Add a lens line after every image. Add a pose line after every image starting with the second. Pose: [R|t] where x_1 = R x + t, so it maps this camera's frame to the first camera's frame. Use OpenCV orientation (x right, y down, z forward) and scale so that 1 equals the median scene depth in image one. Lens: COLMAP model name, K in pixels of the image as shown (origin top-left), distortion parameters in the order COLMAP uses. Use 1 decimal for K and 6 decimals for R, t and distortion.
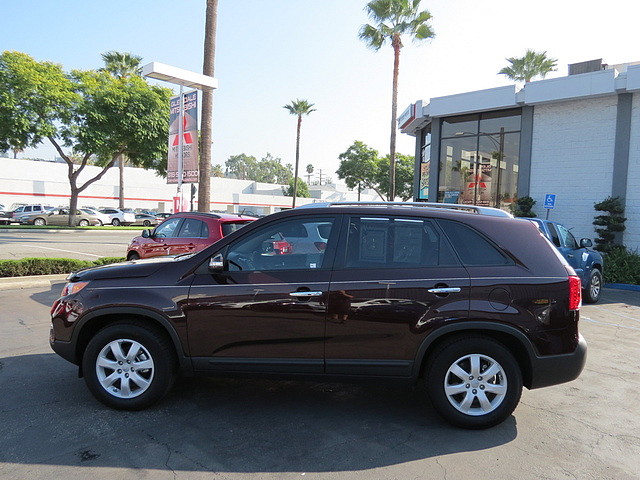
lens RADIAL K [[479.3, 0, 321.0], [0, 479.3, 230.5], [0, 0, 1]] dist [-0.028470, 0.005925]
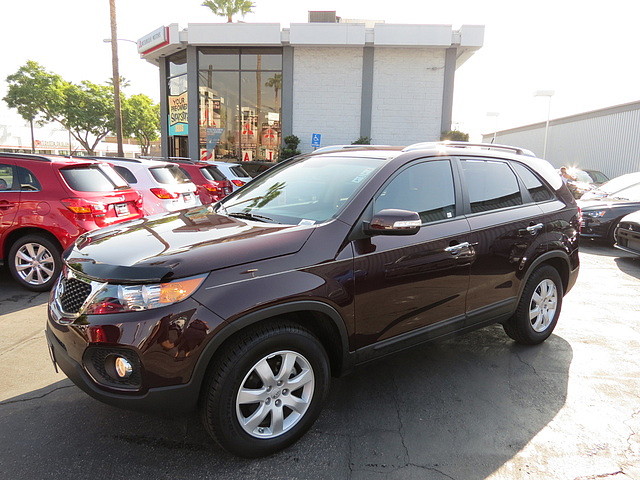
lens RADIAL K [[479.3, 0, 321.0], [0, 479.3, 230.5], [0, 0, 1]] dist [-0.028470, 0.005925]
pose [[0.757795, -0.109342, 0.643266, -0.199228], [0.024769, 0.989969, 0.139096, -0.007400], [-0.652022, -0.089474, 0.752902, 0.123046]]
